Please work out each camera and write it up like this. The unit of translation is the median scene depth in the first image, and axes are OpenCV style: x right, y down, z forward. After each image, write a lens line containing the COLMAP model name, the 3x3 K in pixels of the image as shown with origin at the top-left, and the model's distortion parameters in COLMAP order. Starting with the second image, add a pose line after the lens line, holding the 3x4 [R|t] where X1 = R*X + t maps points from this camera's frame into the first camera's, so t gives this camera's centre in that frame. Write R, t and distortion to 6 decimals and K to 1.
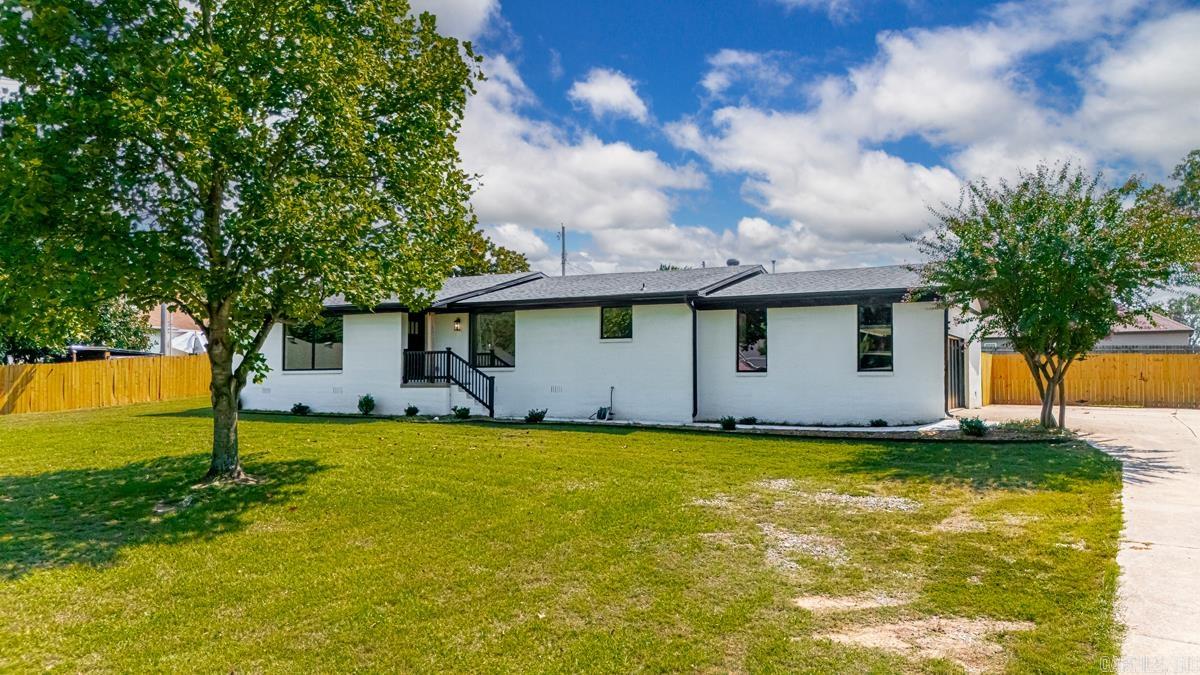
lens RADIAL K [[879.5, 0, 600.0], [0, 879.5, 337.5], [0, 0, 1]] dist [0.083579, -0.092546]
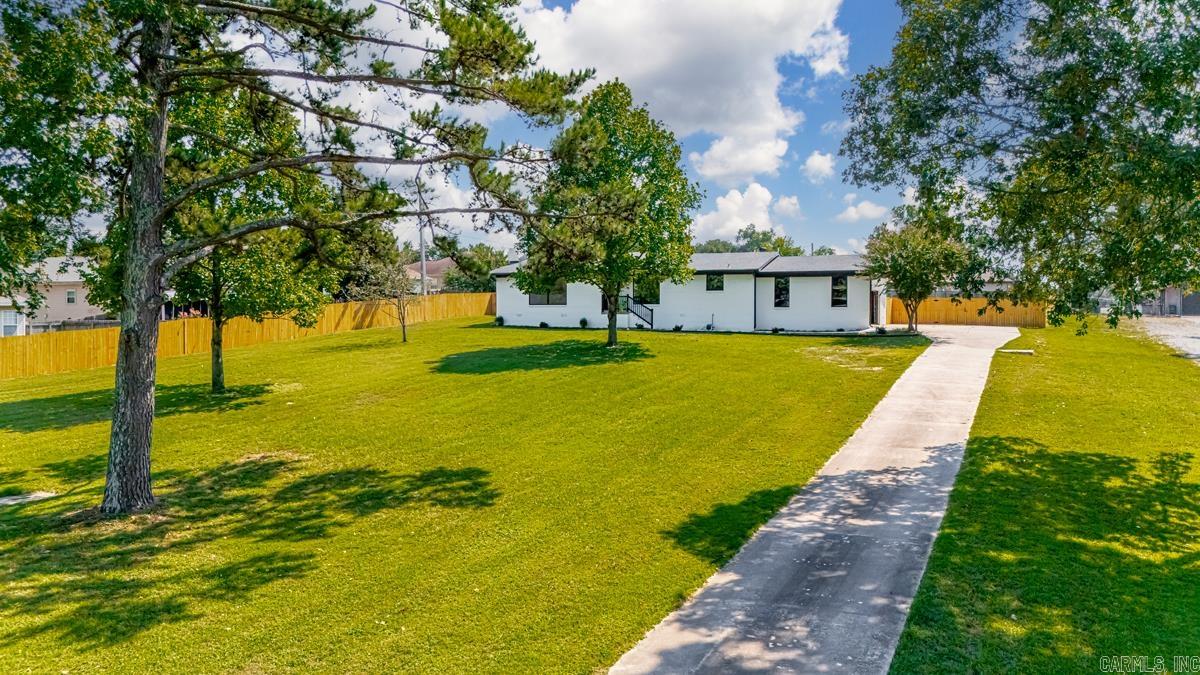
lens RADIAL K [[877.0, 0, 600.0], [0, 877.0, 337.5], [0, 0, 1]] dist [0.110995, -0.161100]
pose [[0.996216, 0.000924, 0.086912, -0.451426], [-0.007747, 0.996908, 0.078201, -0.050825], [-0.086571, -0.078578, 0.993142, -1.086808]]
